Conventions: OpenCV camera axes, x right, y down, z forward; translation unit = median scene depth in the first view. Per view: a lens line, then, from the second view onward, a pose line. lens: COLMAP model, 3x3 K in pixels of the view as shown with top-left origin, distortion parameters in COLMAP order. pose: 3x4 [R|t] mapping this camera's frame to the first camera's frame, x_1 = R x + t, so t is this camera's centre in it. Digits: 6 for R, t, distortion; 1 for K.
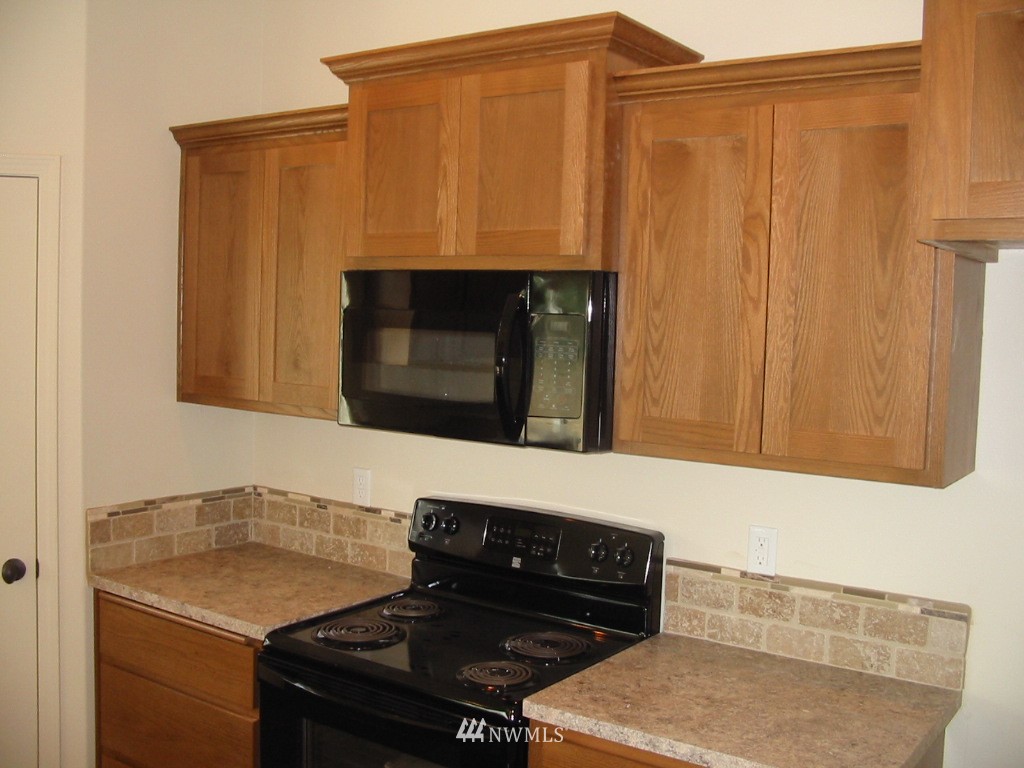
lens RADIAL K [[1074.1, 0, 514.2], [0, 1074.1, 384.8], [0, 0, 1]] dist [-0.114500, 0.000000]
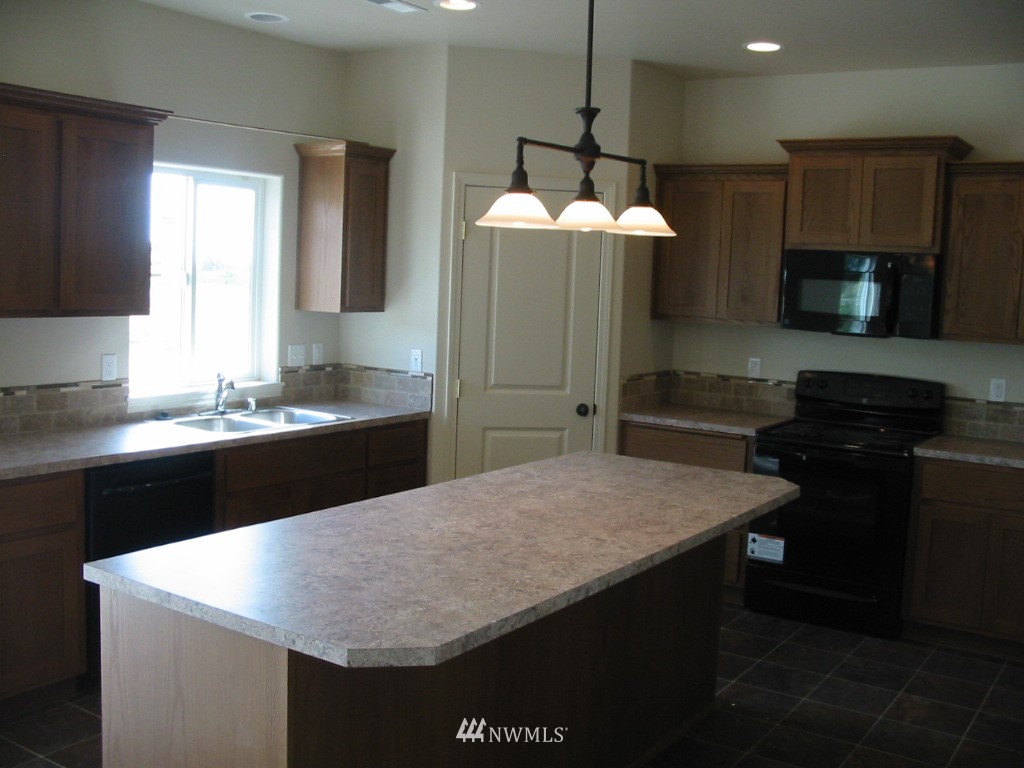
lens RADIAL K [[1074.1, 0, 513.2], [0, 1074.1, 382.4], [0, 0, 1]] dist [-0.114500, 0.000000]
pose [[0.999945, 0.003965, 0.009689, -0.699165], [-0.004372, 0.999093, 0.042368, 0.056959], [-0.009513, -0.042408, 0.999055, -0.979771]]
